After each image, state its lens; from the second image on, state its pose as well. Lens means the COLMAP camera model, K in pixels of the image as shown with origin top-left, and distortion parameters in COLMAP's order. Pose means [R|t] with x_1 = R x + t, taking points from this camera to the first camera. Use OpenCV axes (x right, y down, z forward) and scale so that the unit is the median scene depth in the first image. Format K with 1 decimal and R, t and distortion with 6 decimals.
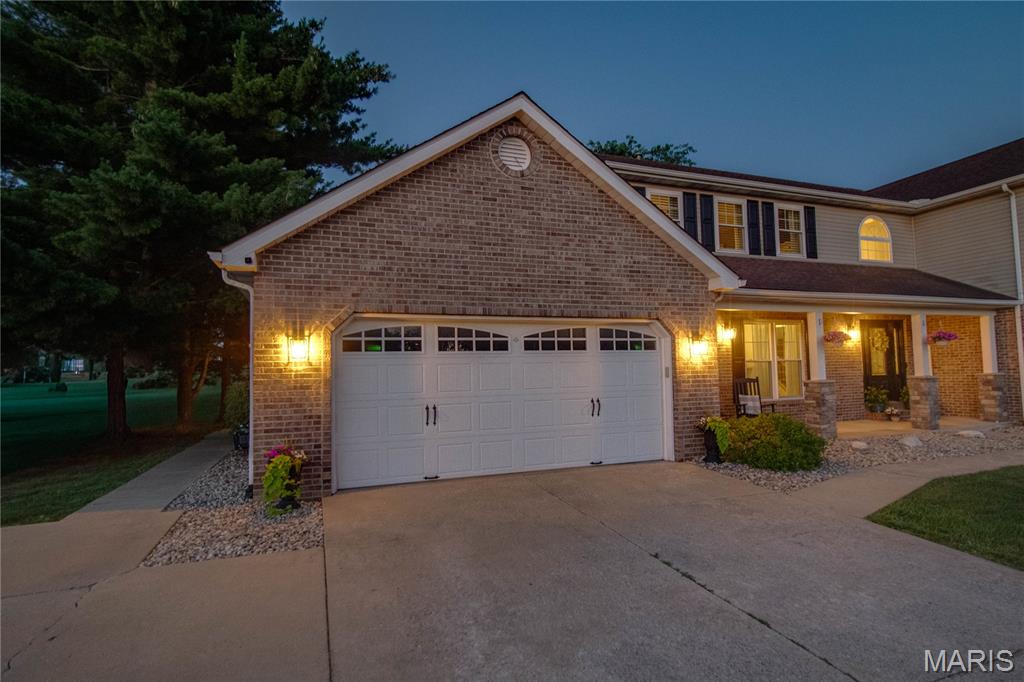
lens RADIAL K [[533.6, 0, 517.5], [0, 533.6, 342.5], [0, 0, 1]] dist [0.002956, -0.016329]
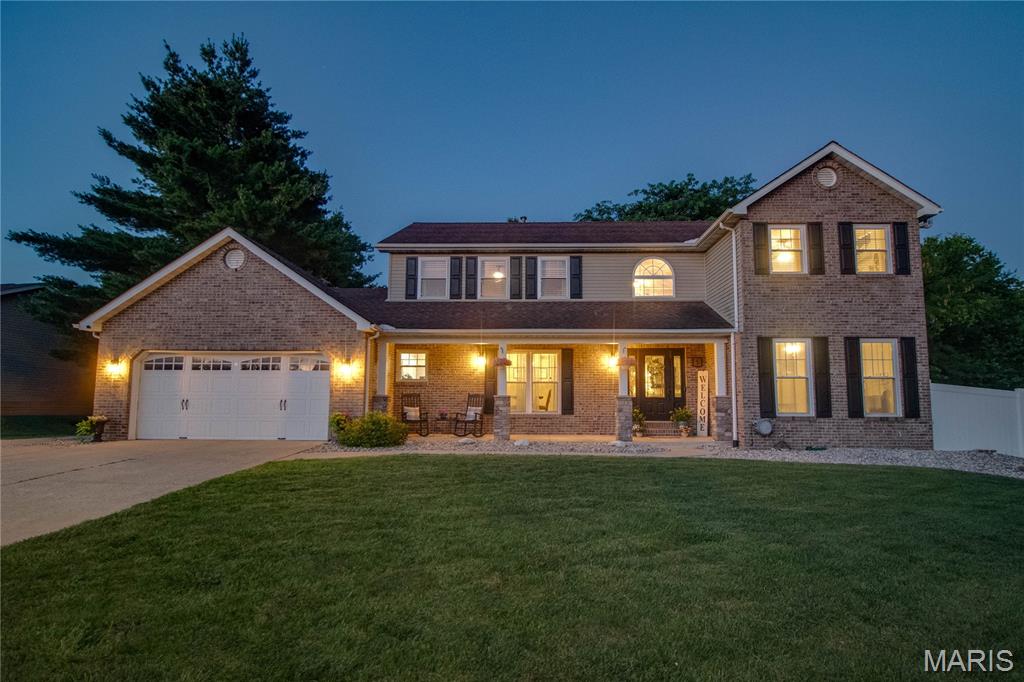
lens RADIAL K [[517.3, 0, 523.4], [0, 517.3, 356.9], [0, 0, 1]] dist [0.000782, -0.014046]
pose [[0.928512, -0.009872, -0.371171, 1.370125], [-0.003604, 0.999360, -0.035596, 0.026237], [0.371284, 0.034389, 0.927882, -0.202179]]
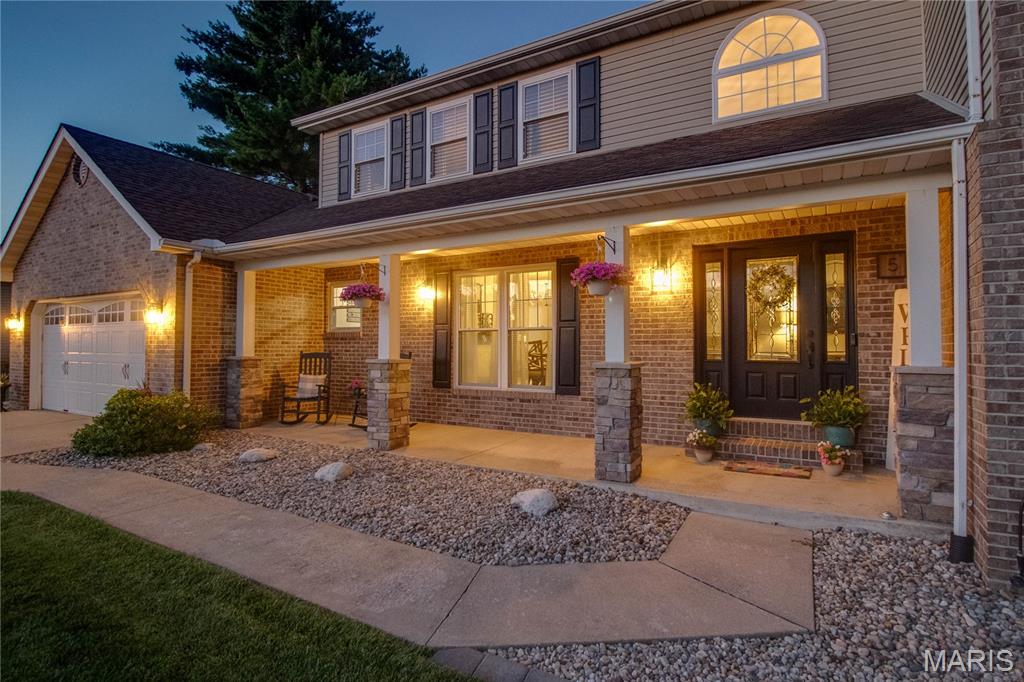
lens RADIAL K [[531.2, 0, 522.2], [0, 531.2, 331.8], [0, 0, 1]] dist [0.002913, -0.015947]
pose [[0.632311, 0.001388, -0.774714, 1.485275], [0.028006, 0.999304, 0.024648, 0.031924], [0.774209, -0.037281, 0.631832, 0.904135]]
